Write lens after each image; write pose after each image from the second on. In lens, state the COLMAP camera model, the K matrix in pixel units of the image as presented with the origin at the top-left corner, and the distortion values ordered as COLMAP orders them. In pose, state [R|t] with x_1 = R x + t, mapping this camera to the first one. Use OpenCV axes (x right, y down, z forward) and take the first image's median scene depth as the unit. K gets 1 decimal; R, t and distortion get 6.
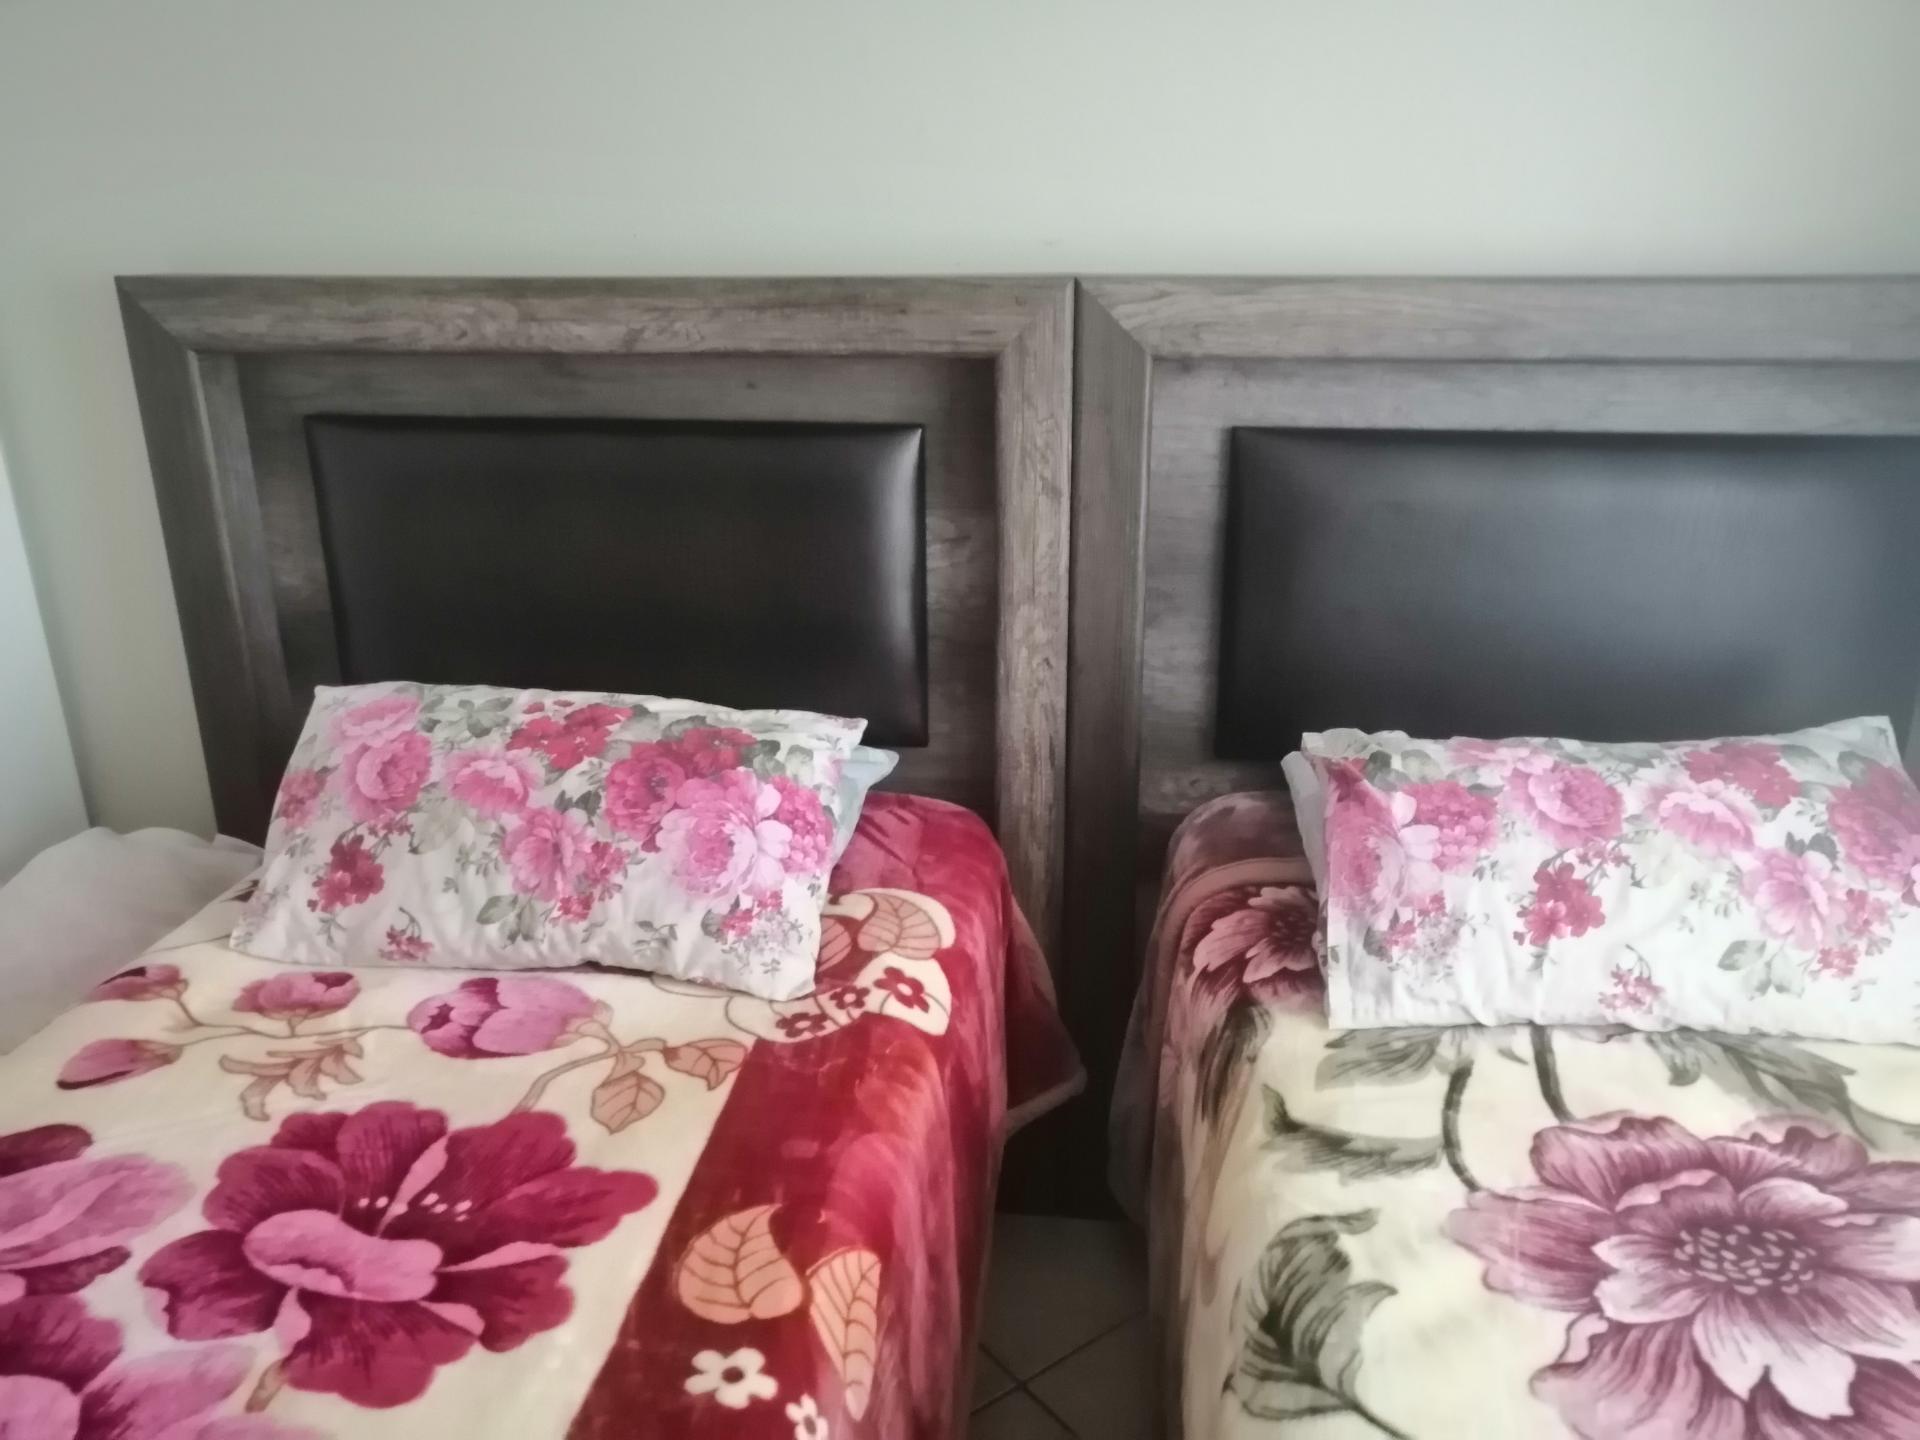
lens RADIAL K [[1470.9, 0, 960.7], [0, 1470.9, 710.5], [0, 0, 1]] dist [-0.012272, 0.031770]
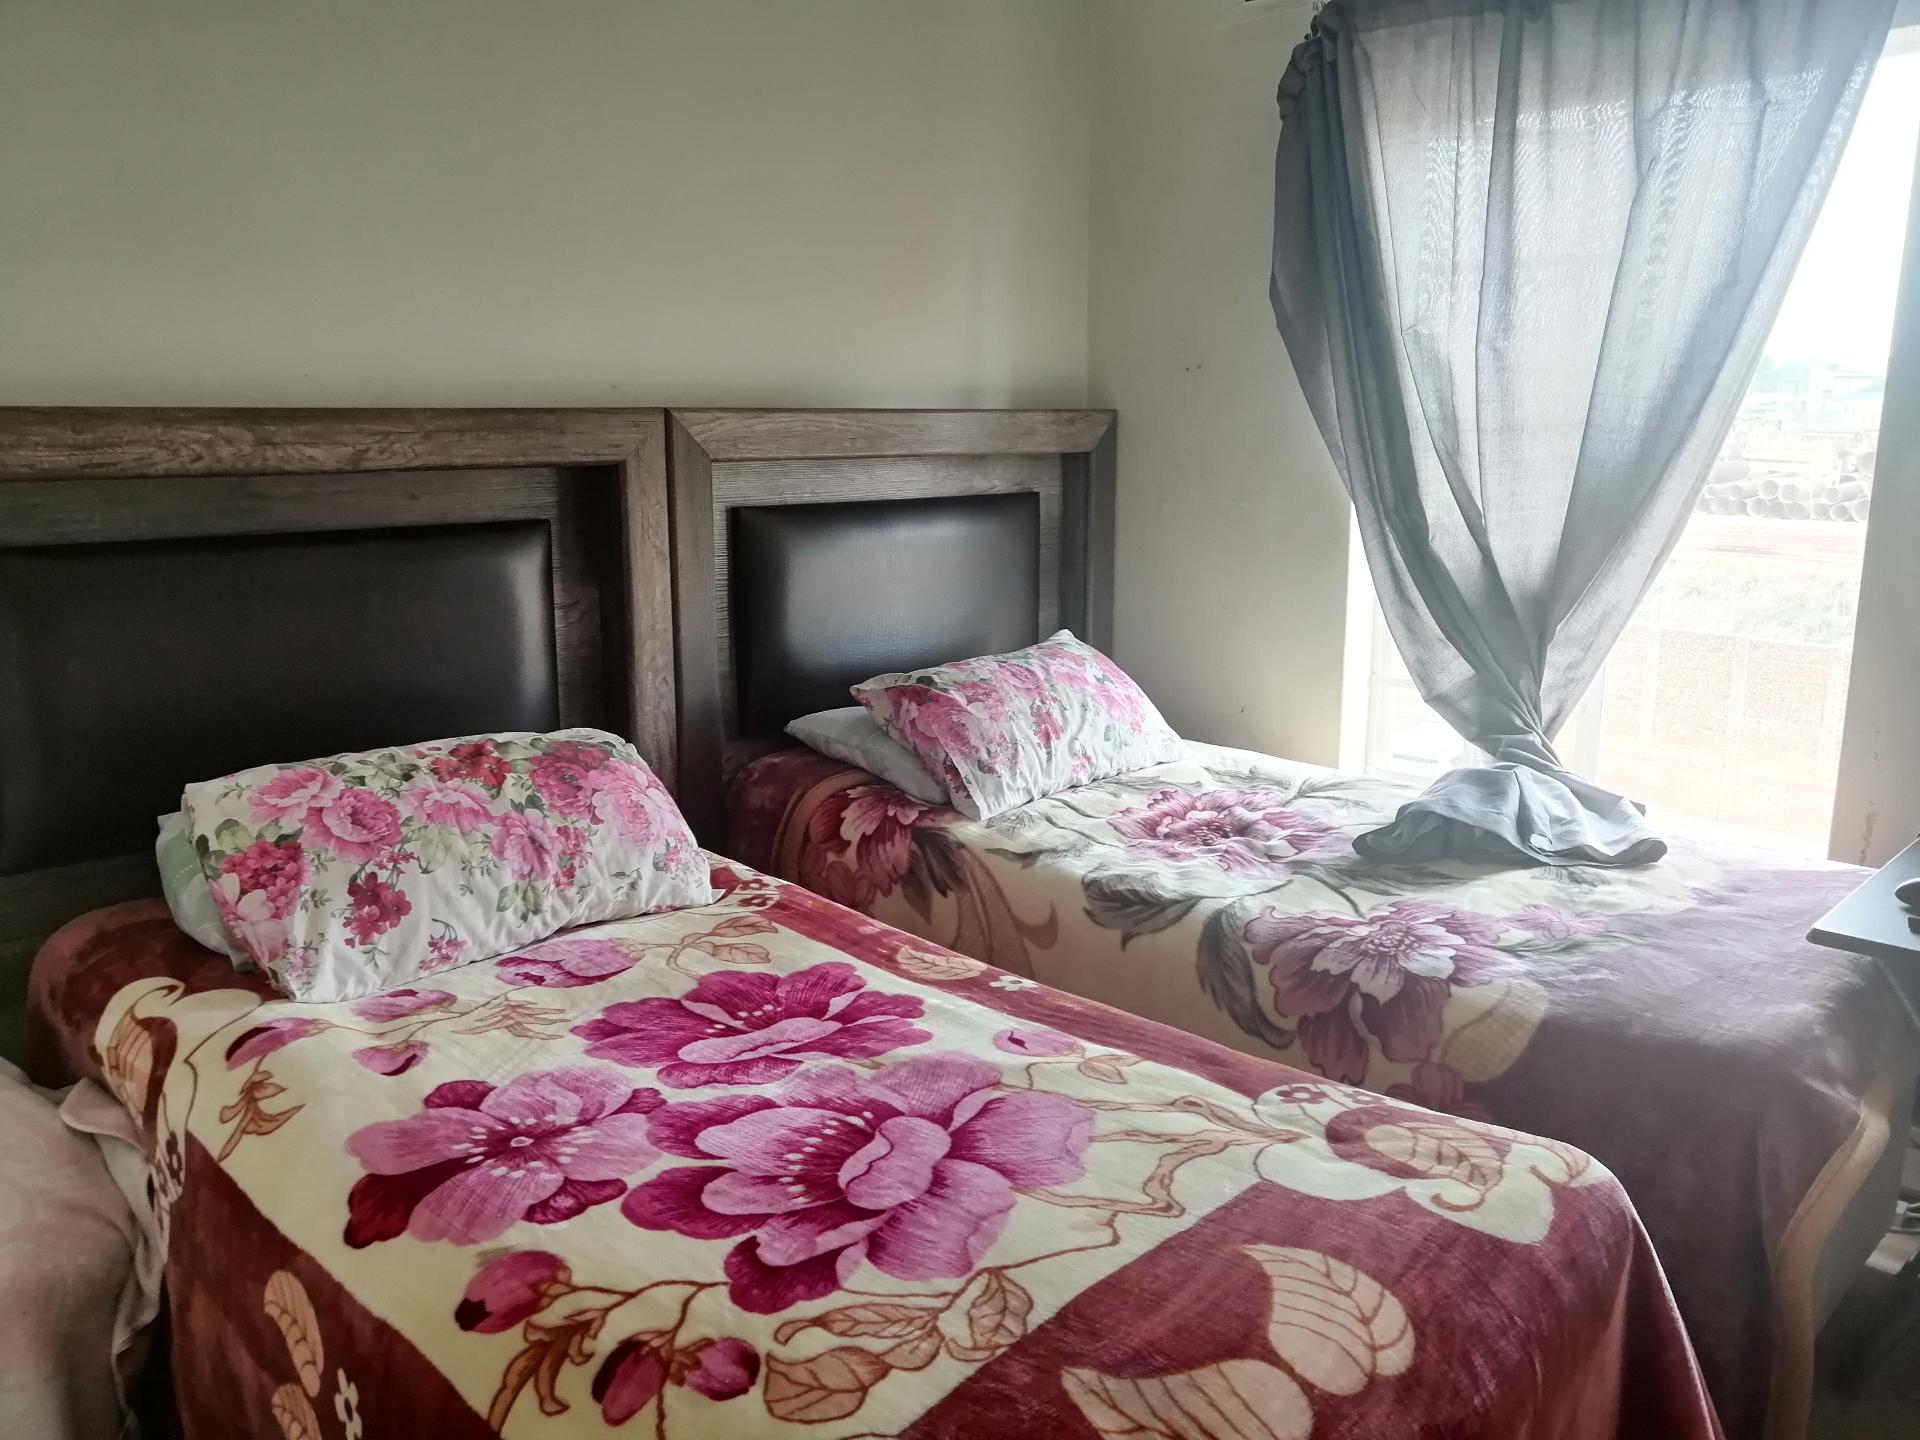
lens RADIAL K [[1466.5, 0, 948.0], [0, 1466.5, 706.4], [0, 0, 1]] dist [-0.008795, 0.029623]
pose [[0.607864, -0.150889, 0.779573, -1.001264], [0.255579, 0.966711, -0.012175, 0.088421], [-0.751785, 0.206644, 0.626193, -0.070265]]
